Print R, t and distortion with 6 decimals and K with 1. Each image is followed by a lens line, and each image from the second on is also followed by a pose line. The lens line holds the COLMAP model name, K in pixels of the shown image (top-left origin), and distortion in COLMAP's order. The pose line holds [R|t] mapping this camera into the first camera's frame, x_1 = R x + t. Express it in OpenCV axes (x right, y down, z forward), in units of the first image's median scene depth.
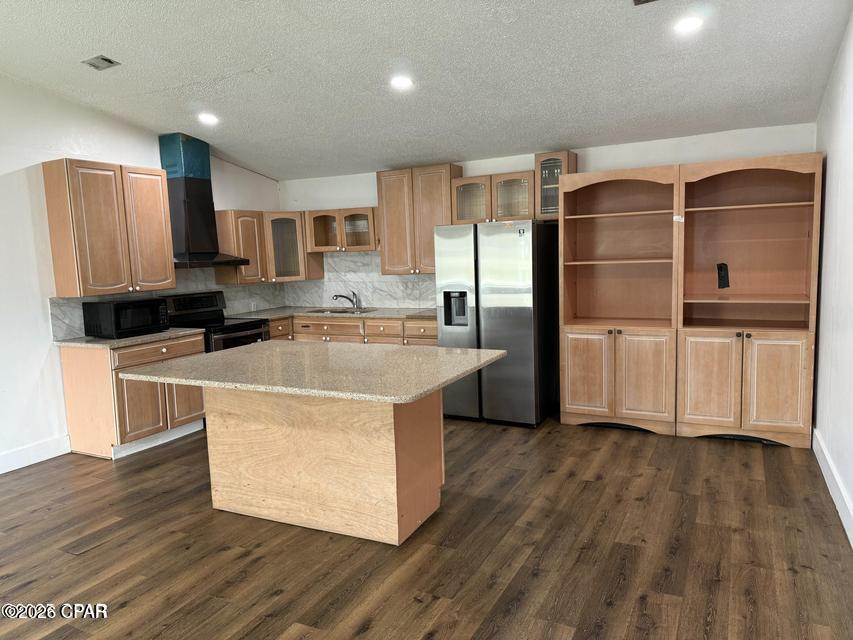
lens RADIAL K [[604.4, 0, 444.3], [0, 604.4, 319.0], [0, 0, 1]] dist [0.021034, -0.000520]
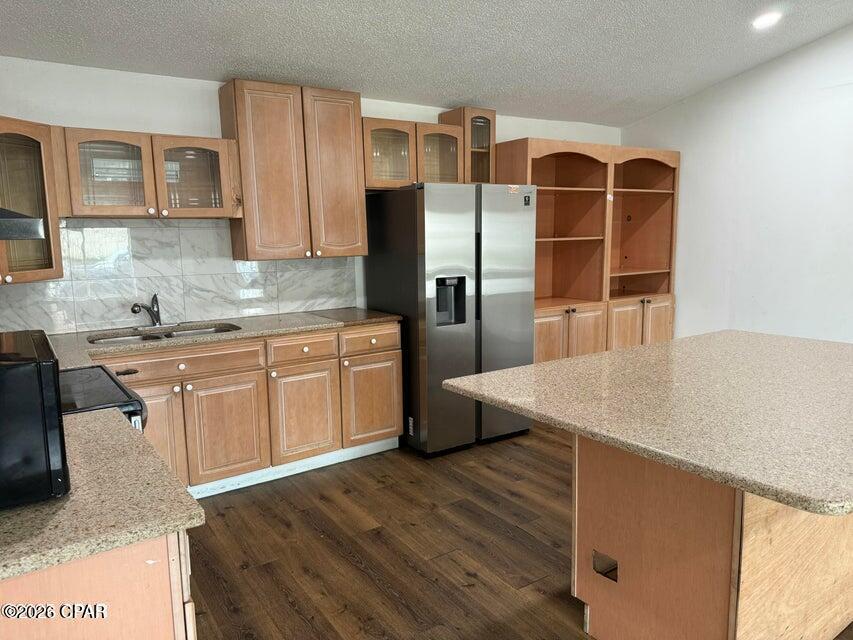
lens RADIAL K [[604.4, 0, 444.3], [0, 604.4, 319.0], [0, 0, 1]] dist [0.021034, -0.000520]
pose [[0.498600, -0.098819, 0.861181, -0.624737], [0.098396, 0.993512, 0.057035, -0.039142], [-0.861229, 0.056299, 0.505089, 0.659333]]
